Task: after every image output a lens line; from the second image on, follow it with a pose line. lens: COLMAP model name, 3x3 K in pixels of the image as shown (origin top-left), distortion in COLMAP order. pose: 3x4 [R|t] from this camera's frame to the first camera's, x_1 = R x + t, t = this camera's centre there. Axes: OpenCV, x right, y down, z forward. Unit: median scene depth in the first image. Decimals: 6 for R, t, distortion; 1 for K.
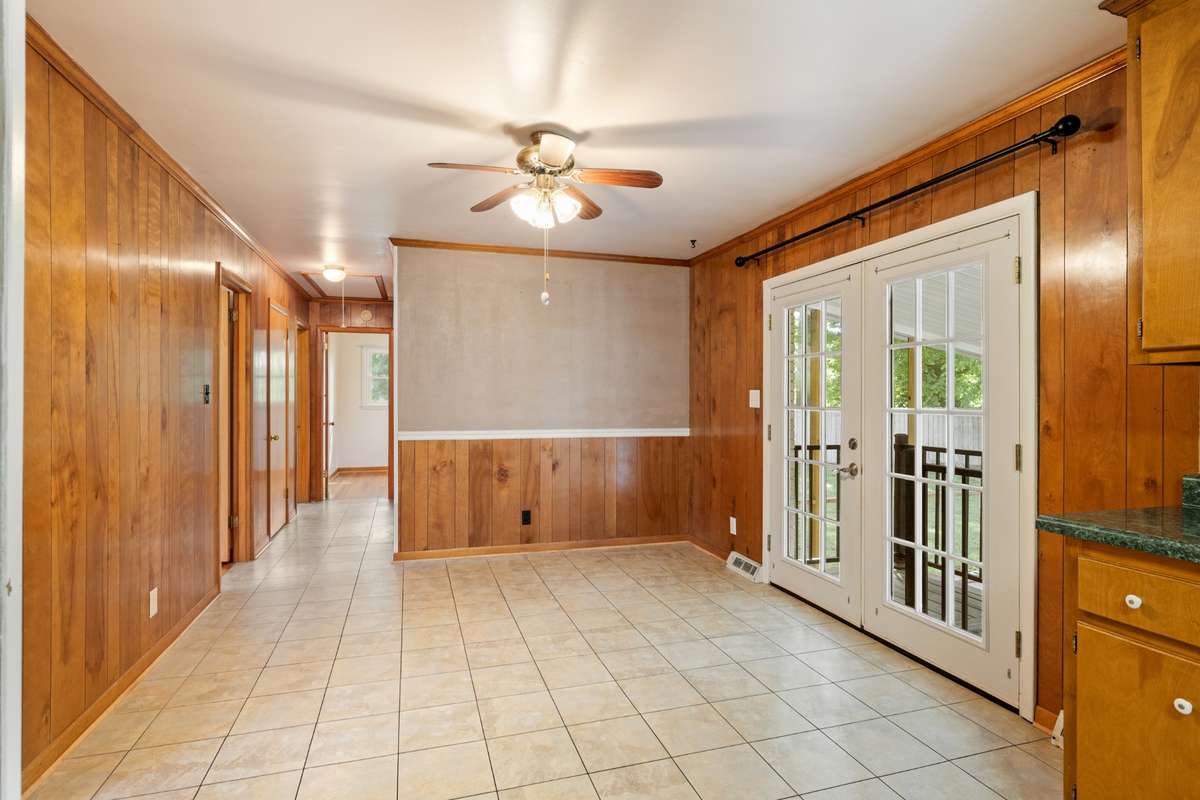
lens RADIAL K [[618.3, 0, 594.5], [0, 618.3, 403.2], [0, 0, 1]] dist [-0.001478, 0.000181]
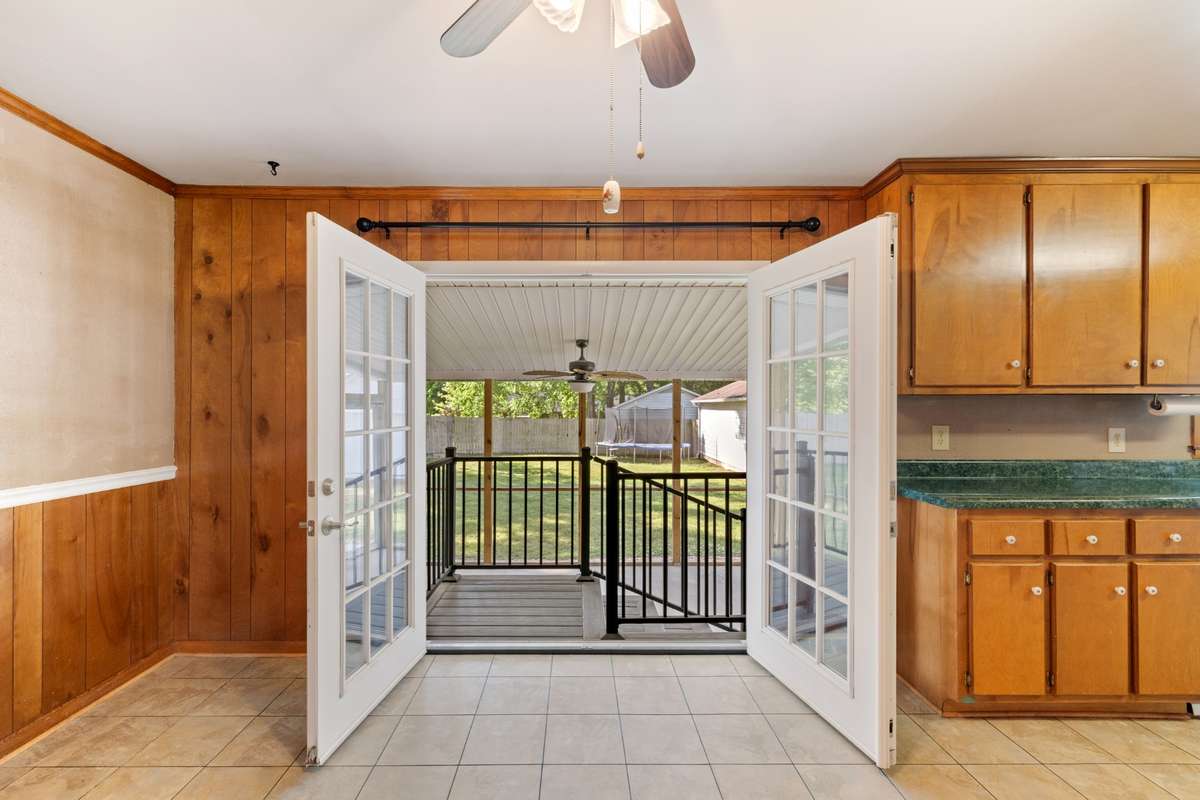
lens RADIAL K [[528.9, 0, 599.6], [0, 528.9, 401.6], [0, 0, 1]] dist [-0.000944, 0.001245]
pose [[0.283309, -0.005885, 0.959011, -0.270484], [0.010338, 0.999942, 0.003082, -0.023004], [-0.958973, 0.009041, 0.283353, 0.555296]]
